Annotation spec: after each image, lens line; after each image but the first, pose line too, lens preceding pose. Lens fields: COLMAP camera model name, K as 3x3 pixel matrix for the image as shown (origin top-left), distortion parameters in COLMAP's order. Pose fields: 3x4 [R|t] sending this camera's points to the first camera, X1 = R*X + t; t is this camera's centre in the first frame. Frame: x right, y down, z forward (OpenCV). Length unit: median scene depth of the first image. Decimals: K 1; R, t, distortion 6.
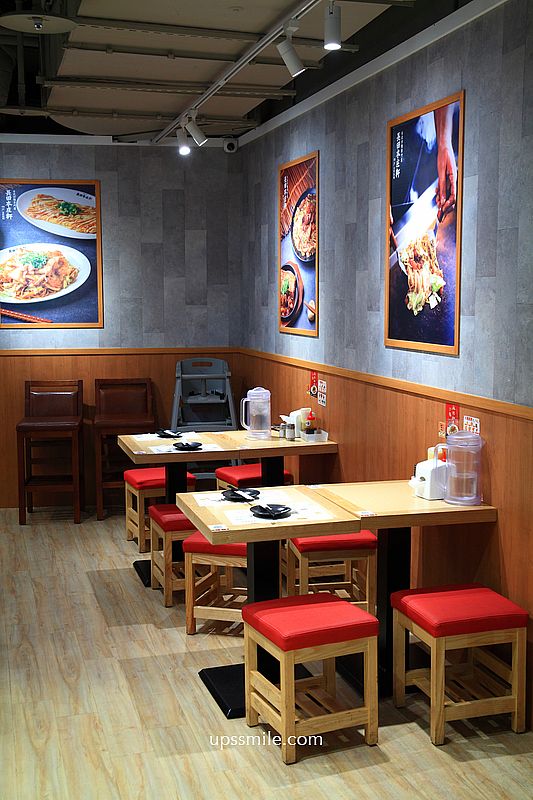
lens RADIAL K [[950.3, 0, 268.0], [0, 950.3, 399.7], [0, 0, 1]] dist [0.023212, 0.000000]
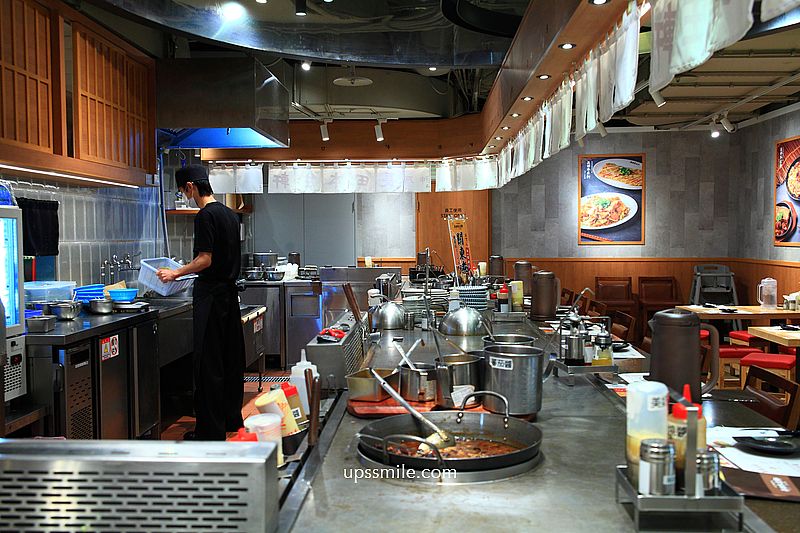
lens RADIAL K [[765.4, 0, 401.4], [0, 765.4, 270.0], [0, 0, 1]] dist [-0.024441, 0.000000]
pose [[0.946072, 0.012089, -0.323730, -0.147286], [-0.033078, 0.997685, -0.059413, 0.057519], [0.322263, 0.066917, 0.944282, -0.341643]]
